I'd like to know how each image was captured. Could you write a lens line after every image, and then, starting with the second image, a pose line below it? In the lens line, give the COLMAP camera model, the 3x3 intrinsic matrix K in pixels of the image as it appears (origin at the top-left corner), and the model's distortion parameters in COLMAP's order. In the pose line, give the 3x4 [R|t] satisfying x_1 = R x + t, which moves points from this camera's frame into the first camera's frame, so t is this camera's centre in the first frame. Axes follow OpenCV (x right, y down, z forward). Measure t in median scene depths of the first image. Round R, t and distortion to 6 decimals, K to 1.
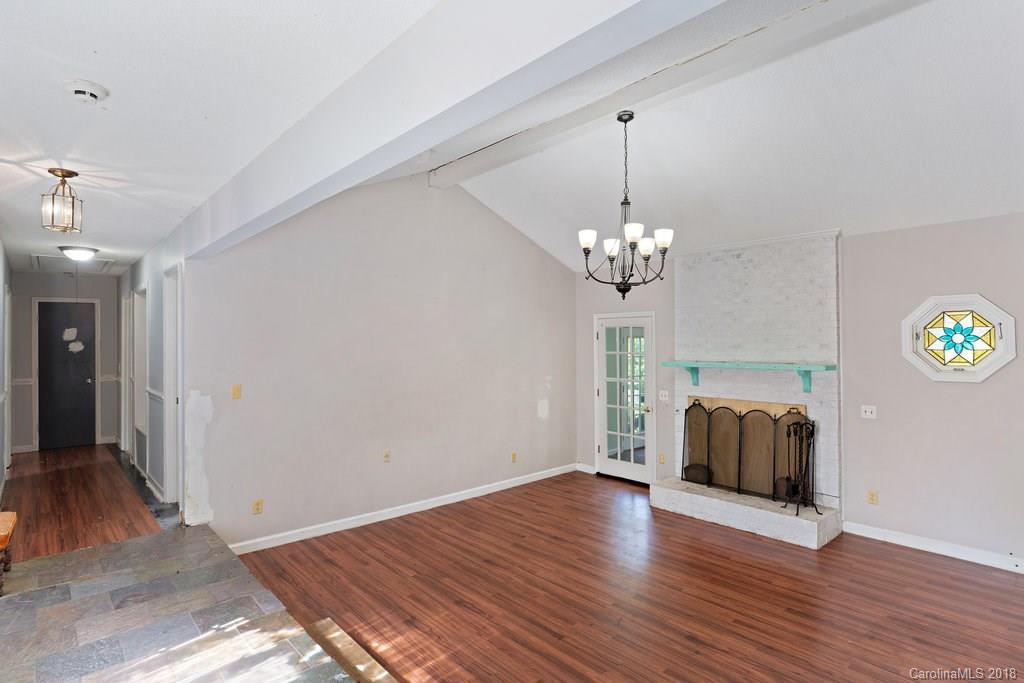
lens RADIAL K [[540.7, 0, 512.0], [0, 540.7, 341.5], [0, 0, 1]] dist [-0.000828, 0.000465]
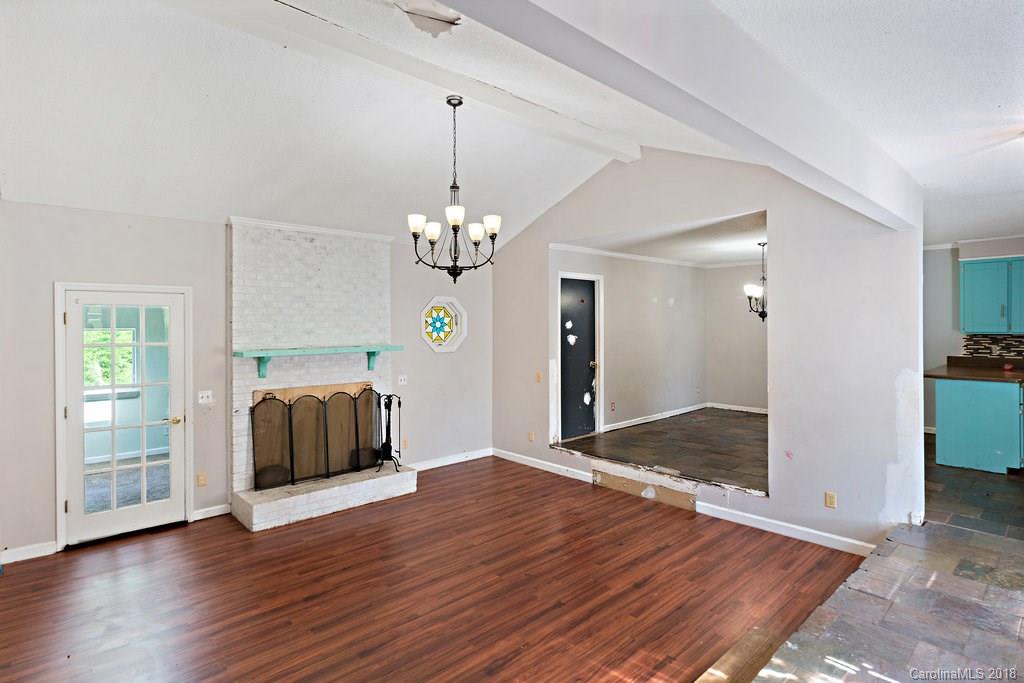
lens RADIAL K [[532.7, 0, 508.9], [0, 532.7, 332.0], [0, 0, 1]] dist [-0.001129, 0.001298]
pose [[-0.017607, -0.008975, 0.999805, -0.705136], [0.006091, 0.999940, 0.009083, 0.003150], [-0.999826, 0.006250, -0.017551, 0.831126]]
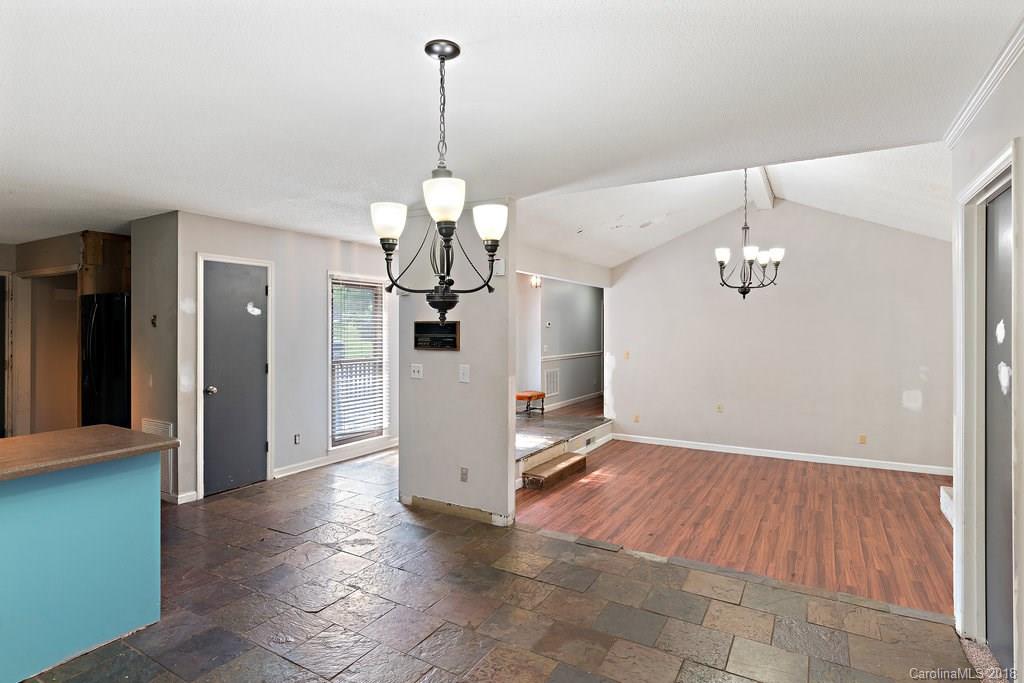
lens RADIAL K [[532.7, 0, 508.9], [0, 532.7, 332.0], [0, 0, 1]] dist [-0.001129, 0.001298]
pose [[0.310521, 0.008463, -0.950529, 1.179861], [-0.006746, 0.999955, 0.006700, -0.000324], [0.950543, 0.004332, 0.310564, 0.014984]]
